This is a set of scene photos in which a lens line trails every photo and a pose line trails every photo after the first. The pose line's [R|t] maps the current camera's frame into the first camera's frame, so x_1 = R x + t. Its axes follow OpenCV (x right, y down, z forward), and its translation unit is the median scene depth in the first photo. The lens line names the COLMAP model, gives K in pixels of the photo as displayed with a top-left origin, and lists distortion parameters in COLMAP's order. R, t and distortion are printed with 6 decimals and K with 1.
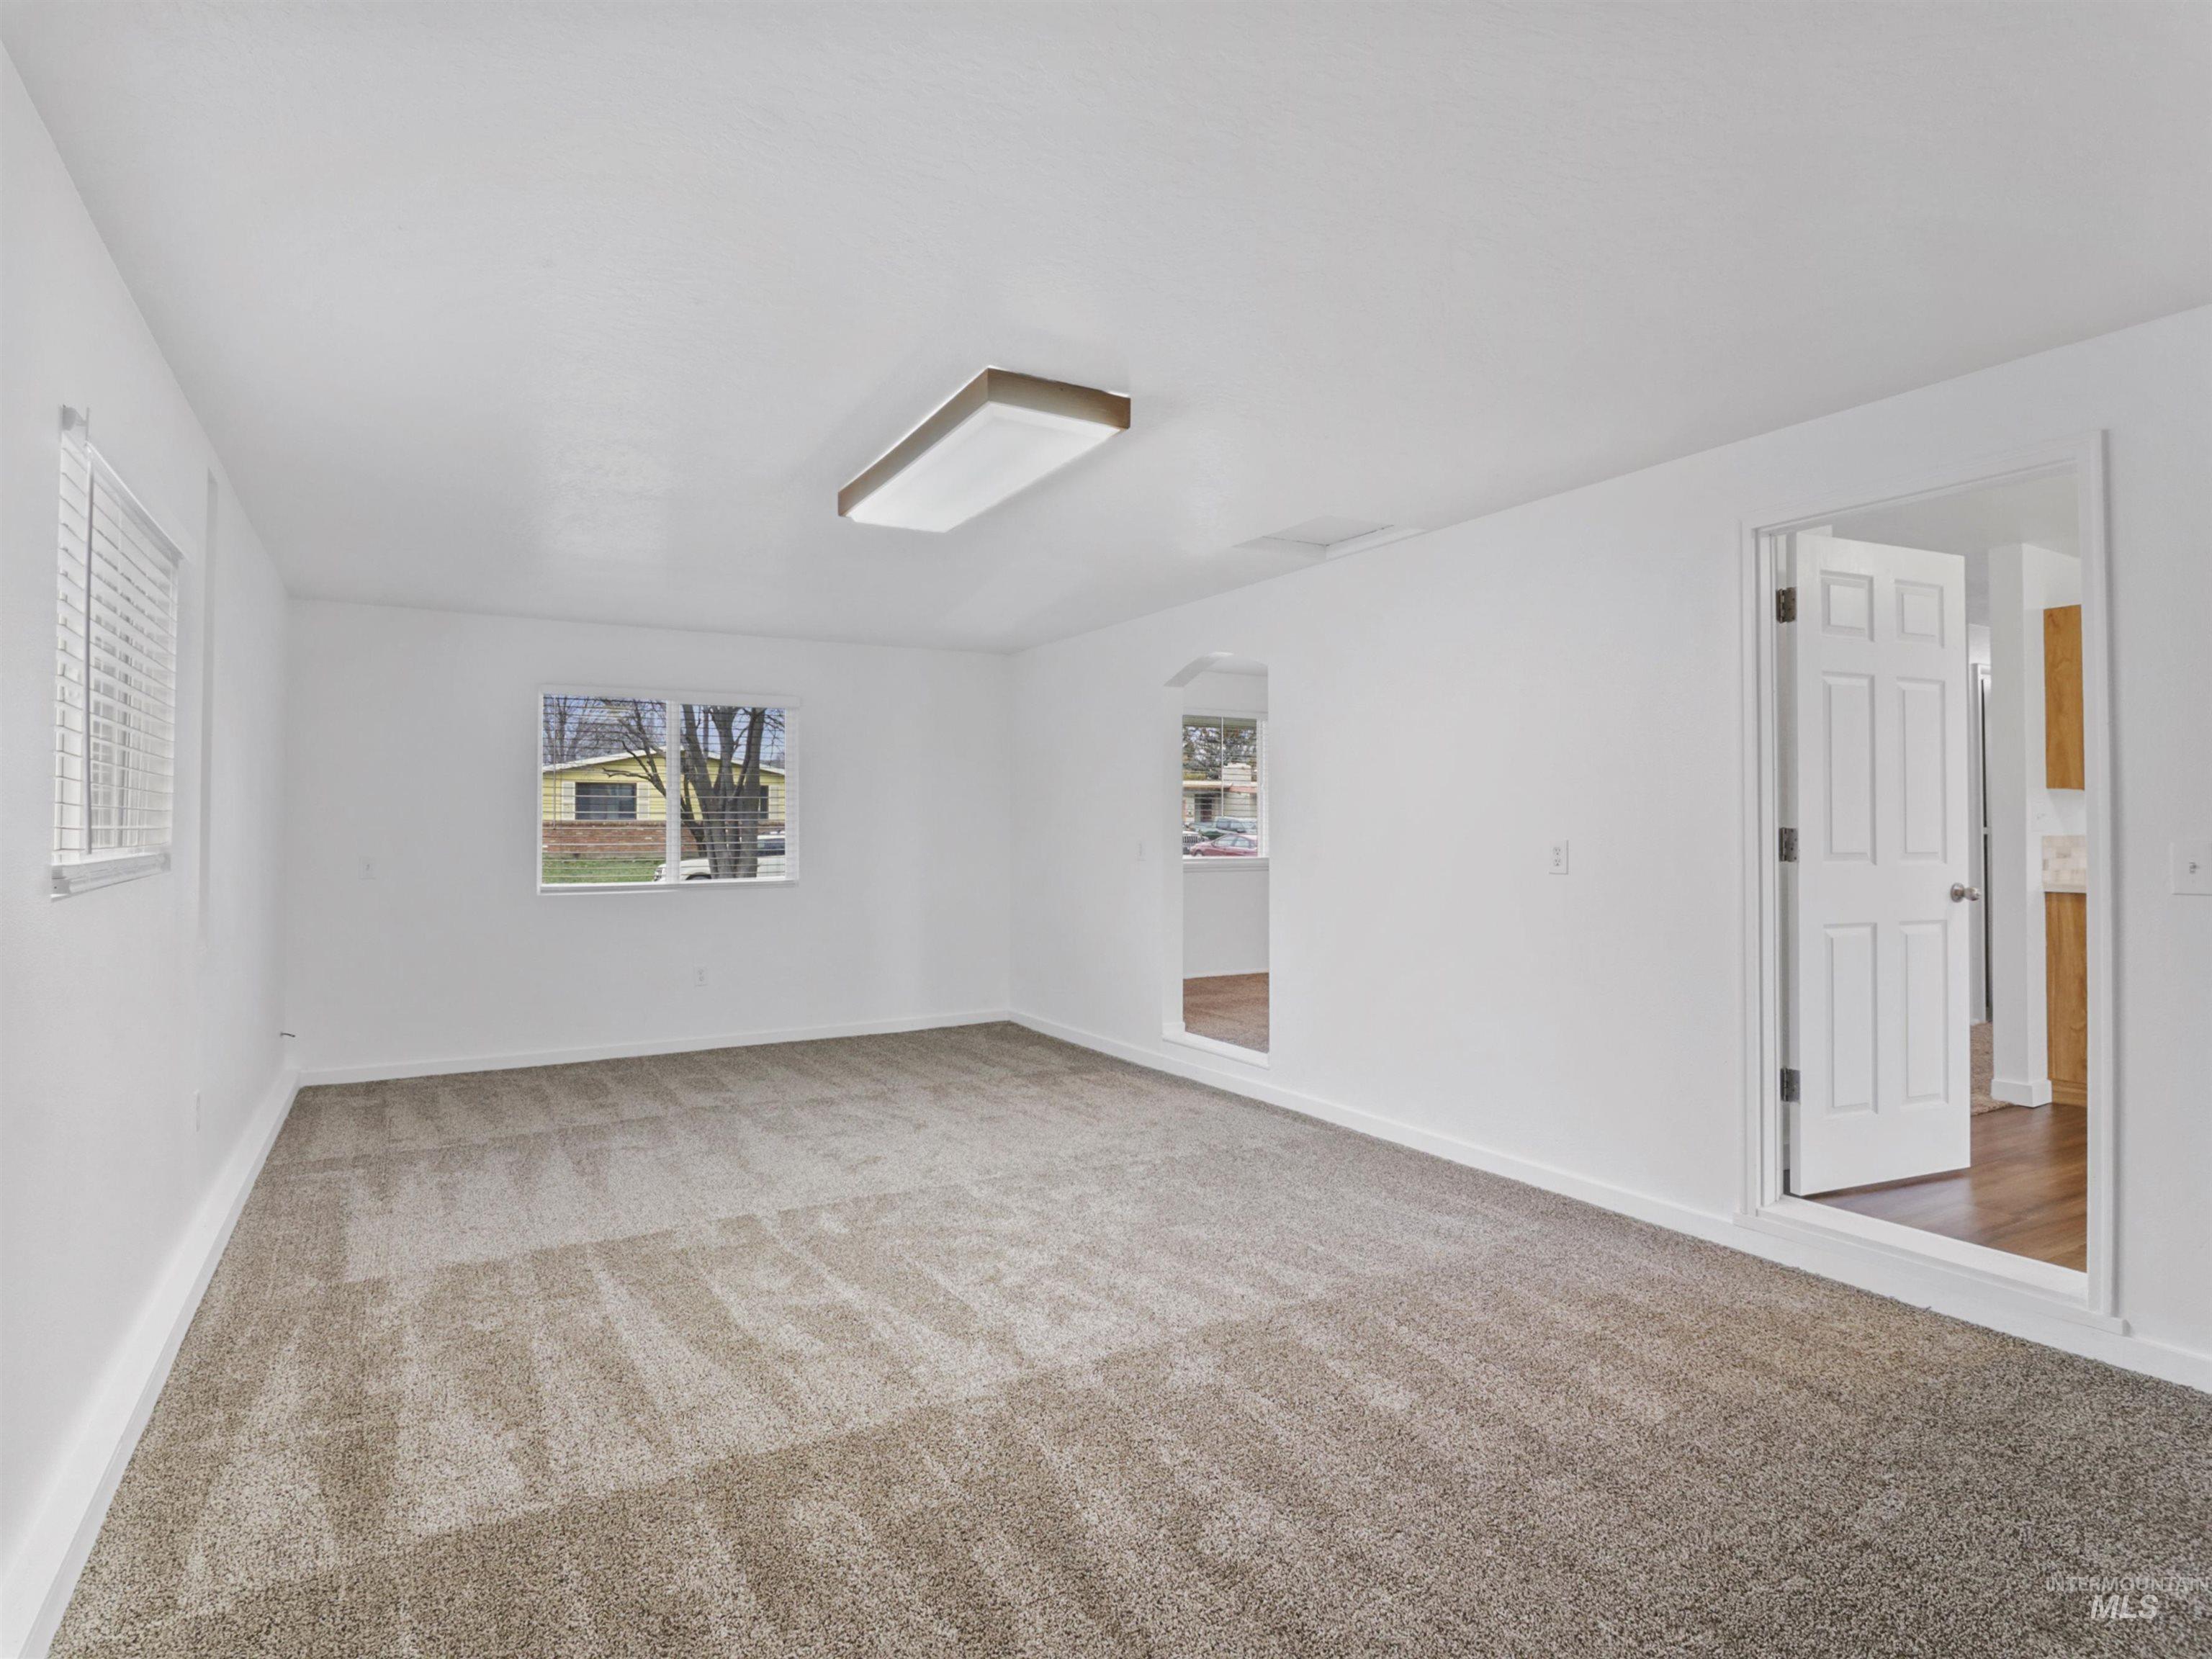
lens RADIAL K [[1155.9, 0, 1076.9], [0, 1155.9, 824.1], [0, 0, 1]] dist [0.000102, -0.015001]
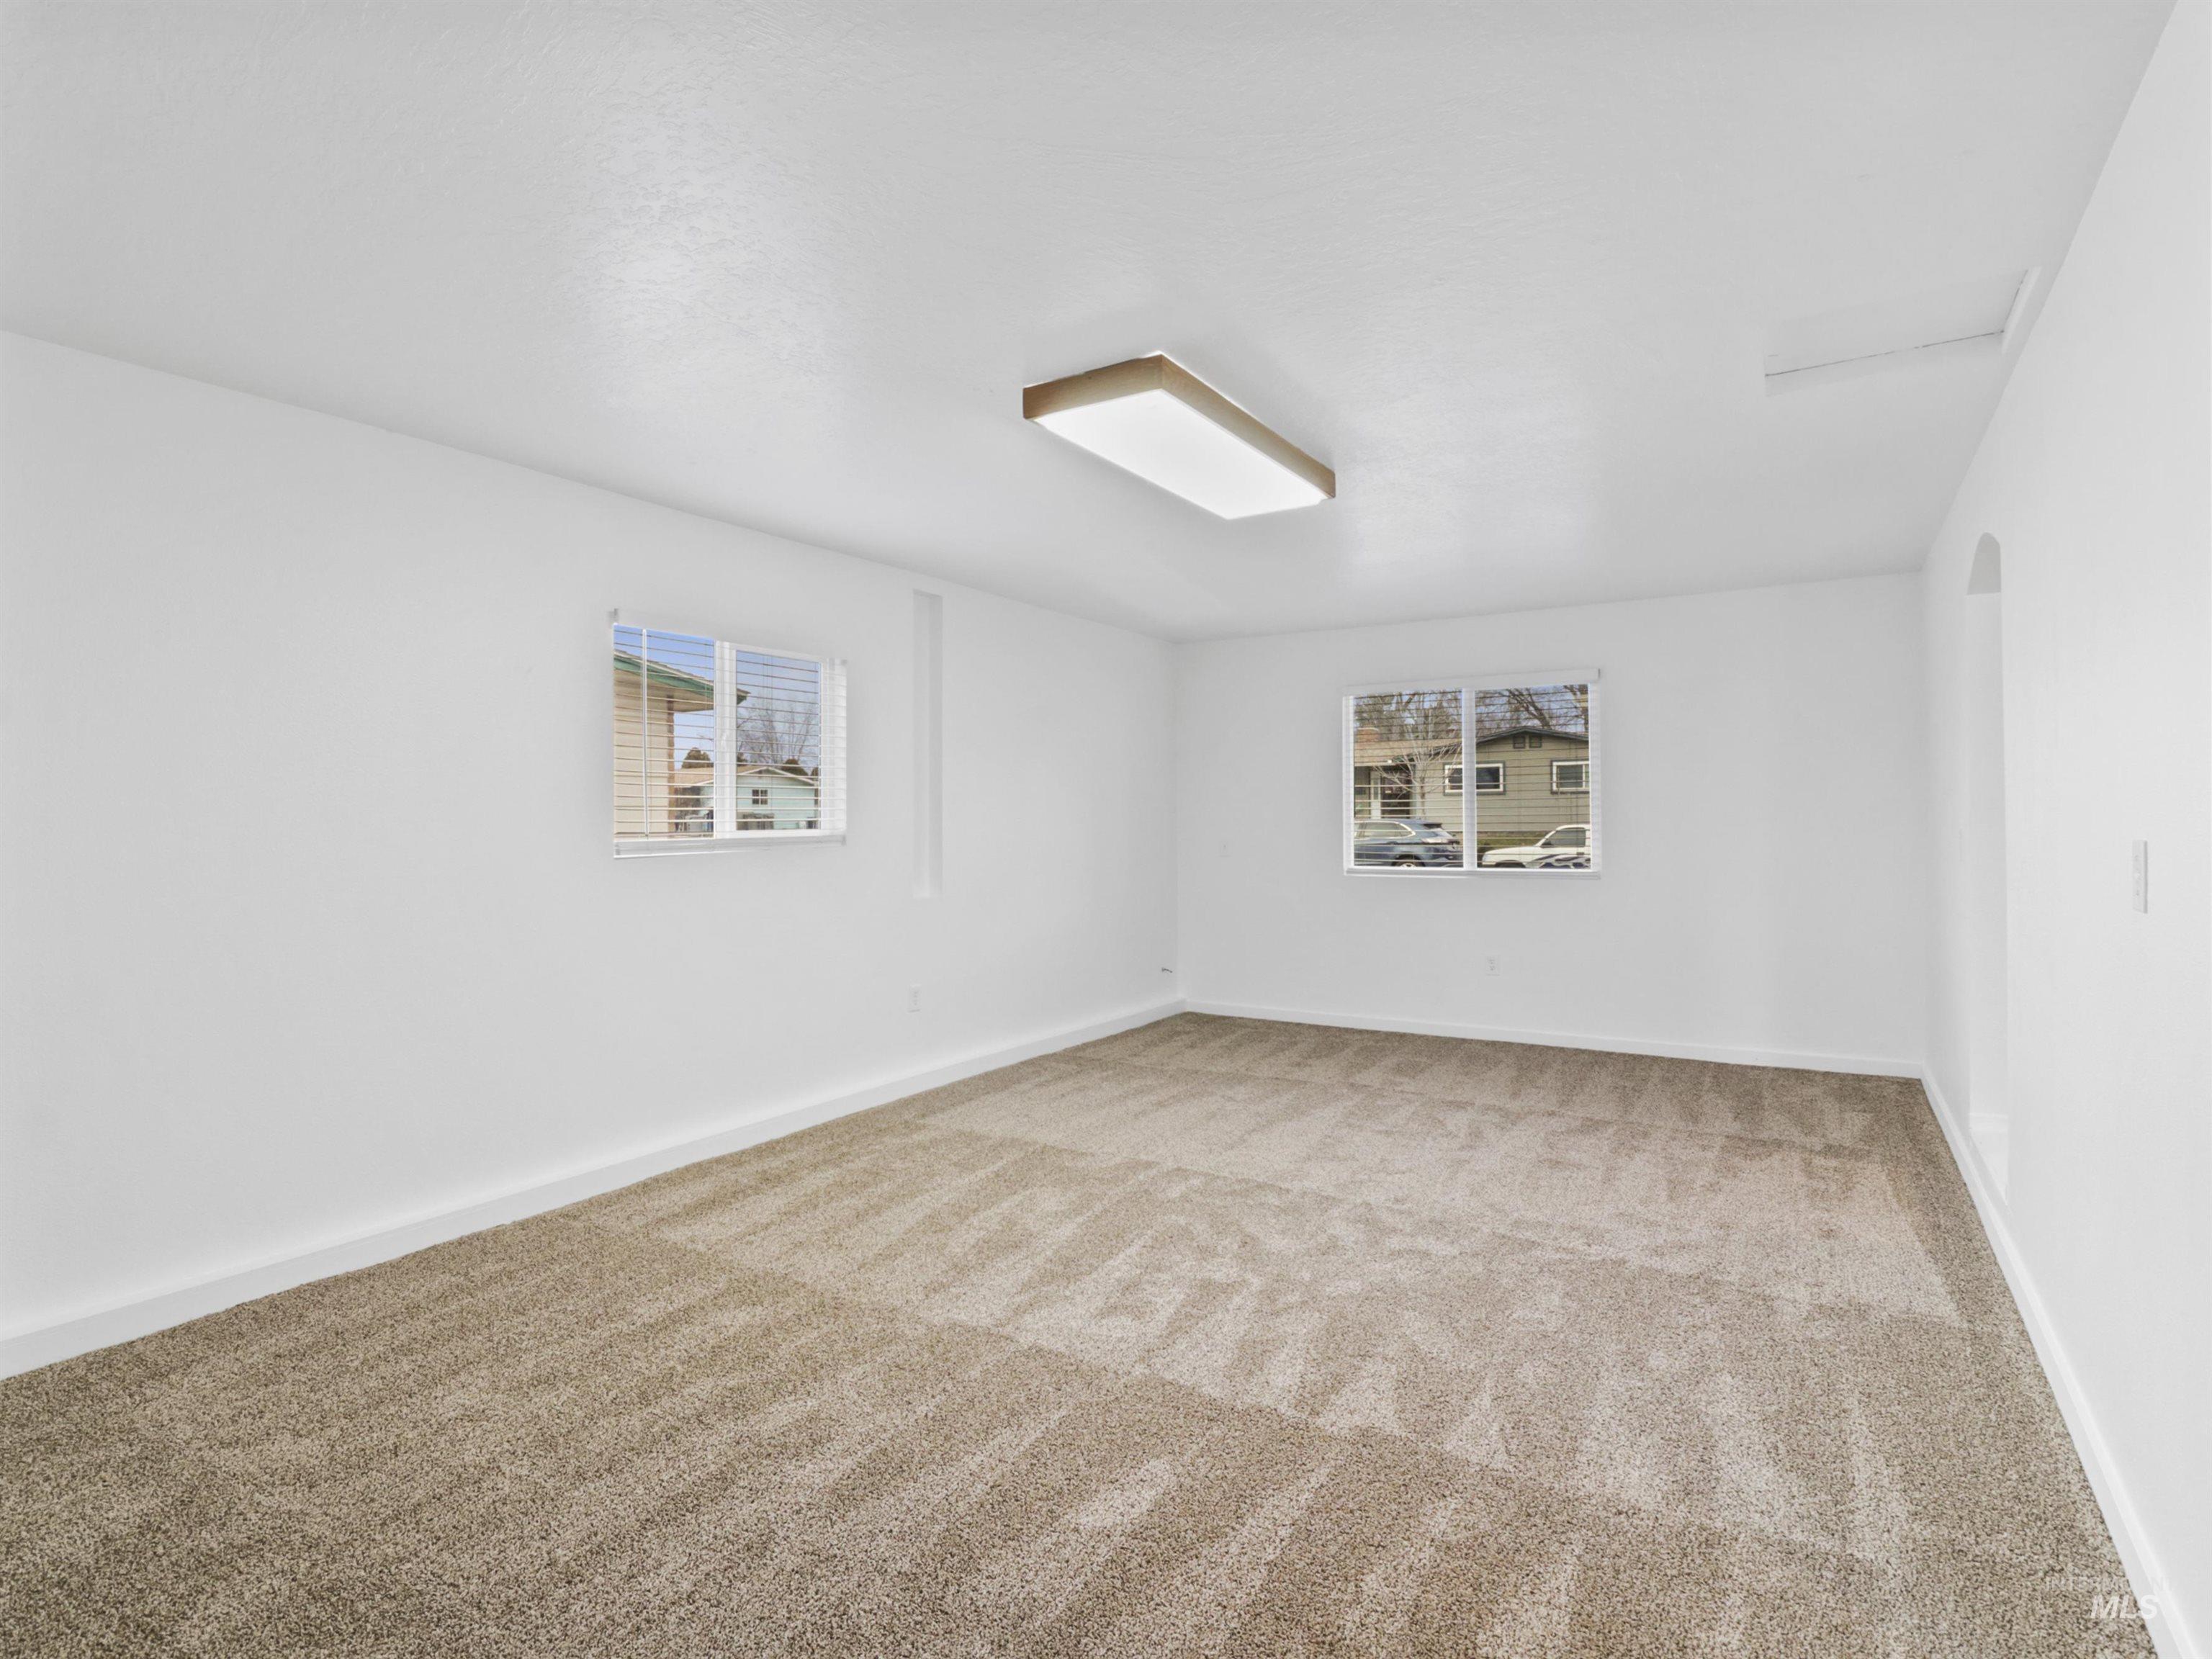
lens RADIAL K [[1155.9, 0, 1076.9], [0, 1155.9, 824.1], [0, 0, 1]] dist [0.000102, -0.015001]
pose [[0.467227, 0.004389, -0.884126, 0.765906], [0.009425, 0.999906, 0.009945, -0.003706], [0.884087, -0.012979, 0.467142, 0.465608]]
